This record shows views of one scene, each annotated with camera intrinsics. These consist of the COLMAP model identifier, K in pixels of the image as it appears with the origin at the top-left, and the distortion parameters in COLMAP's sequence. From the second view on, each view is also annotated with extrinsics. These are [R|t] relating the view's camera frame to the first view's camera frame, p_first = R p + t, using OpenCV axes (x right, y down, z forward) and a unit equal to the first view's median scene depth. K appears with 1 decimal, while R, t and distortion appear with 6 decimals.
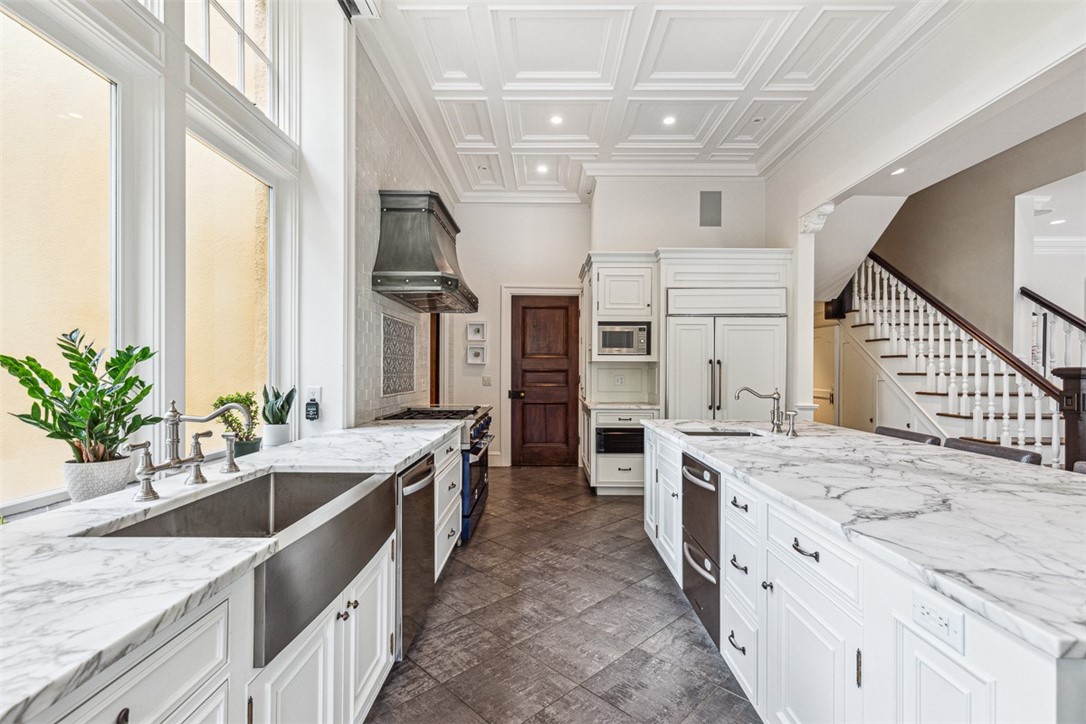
lens RADIAL K [[498.9, 0, 547.6], [0, 498.9, 369.6], [0, 0, 1]] dist [0.010491, -0.001235]
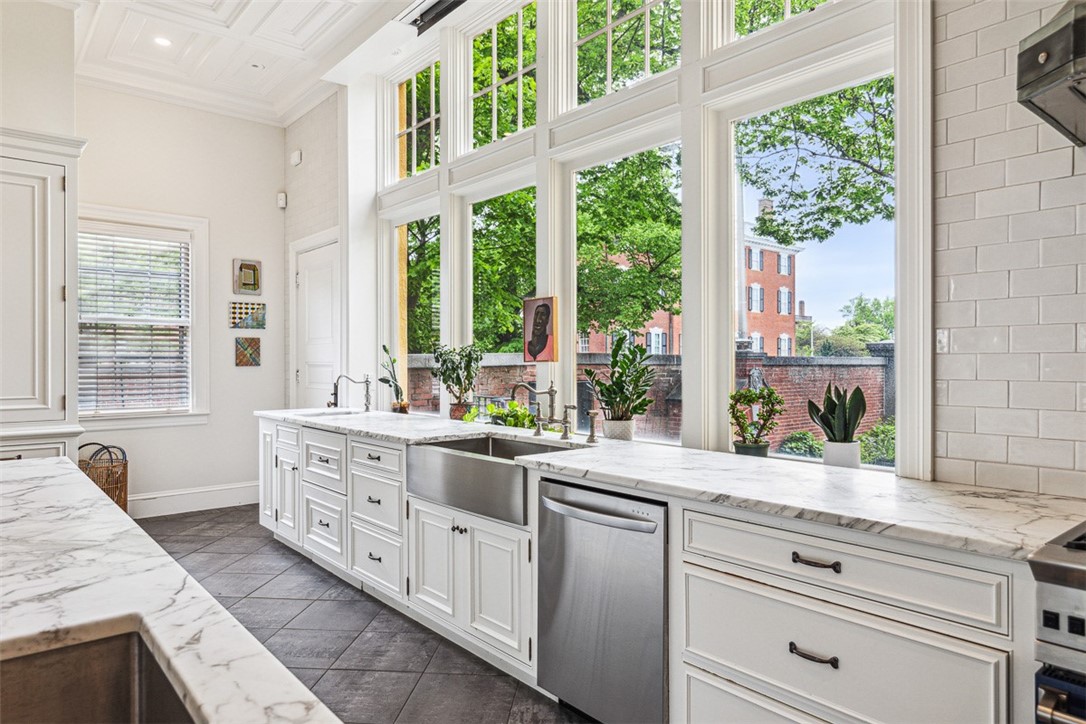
lens RADIAL K [[682.1, 0, 542.6], [0, 682.1, 362.4], [0, 0, 1]] dist [-0.002044, -0.000720]
pose [[-0.764584, -0.000553, -0.644524, 0.198199], [-0.001330, 0.999999, 0.000719, 0.001298], [0.644523, 0.001407, -0.764584, 0.791716]]
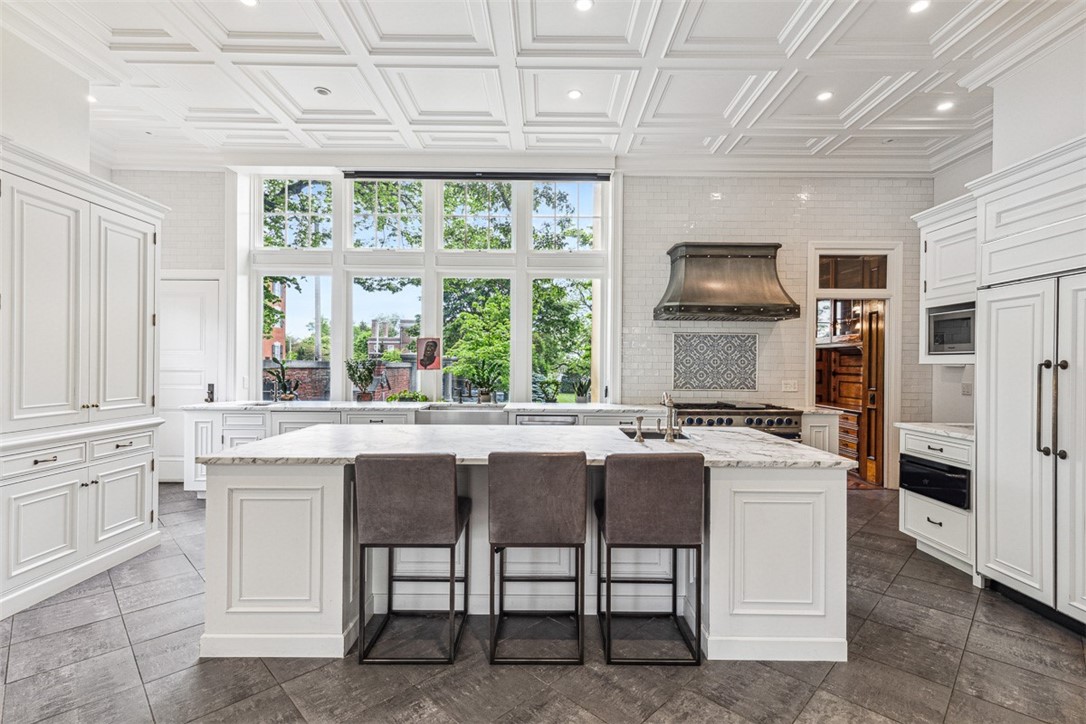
lens RADIAL K [[498.9, 0, 545.6], [0, 498.9, 363.4], [0, 0, 1]] dist [0.010491, -0.001235]
pose [[-0.001231, -0.003831, -0.999992, 0.849645], [-0.007510, 0.999964, -0.003821, -0.010606], [0.999971, 0.007505, -0.001260, 0.466499]]
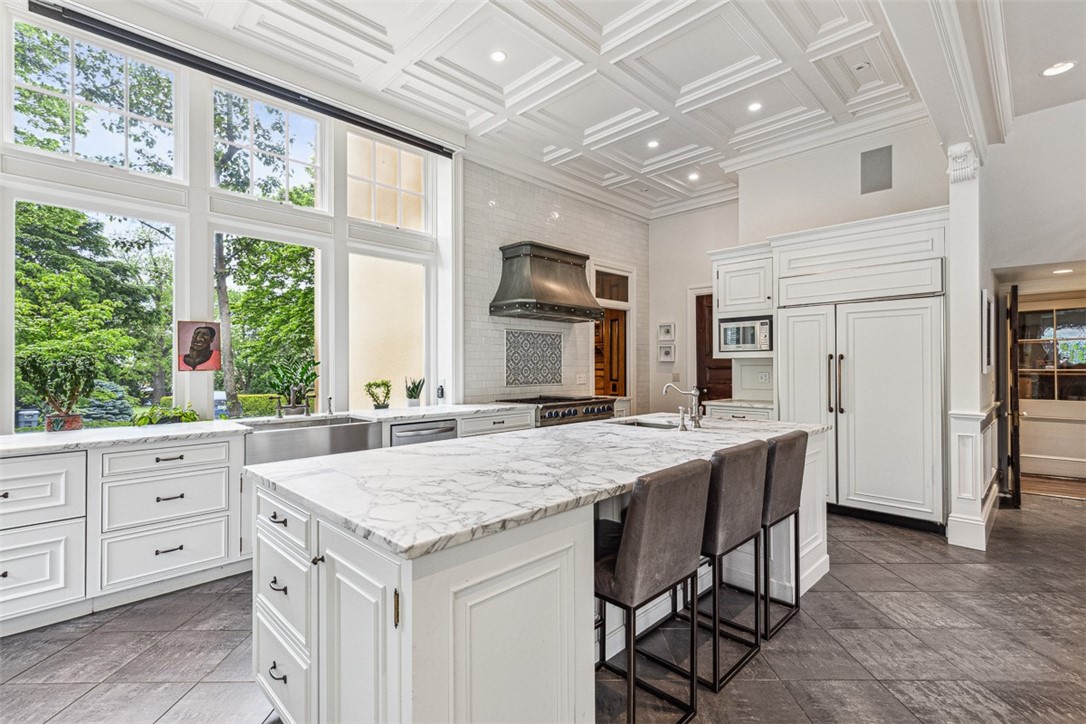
lens RADIAL K [[498.9, 0, 541.8], [0, 498.9, 360.4], [0, 0, 1]] dist [0.010491, -0.001235]
pose [[0.704410, -0.013822, -0.709659, 0.583767], [0.006372, 0.999893, -0.013150, -0.001119], [0.709765, 0.004741, 0.704423, 0.032527]]
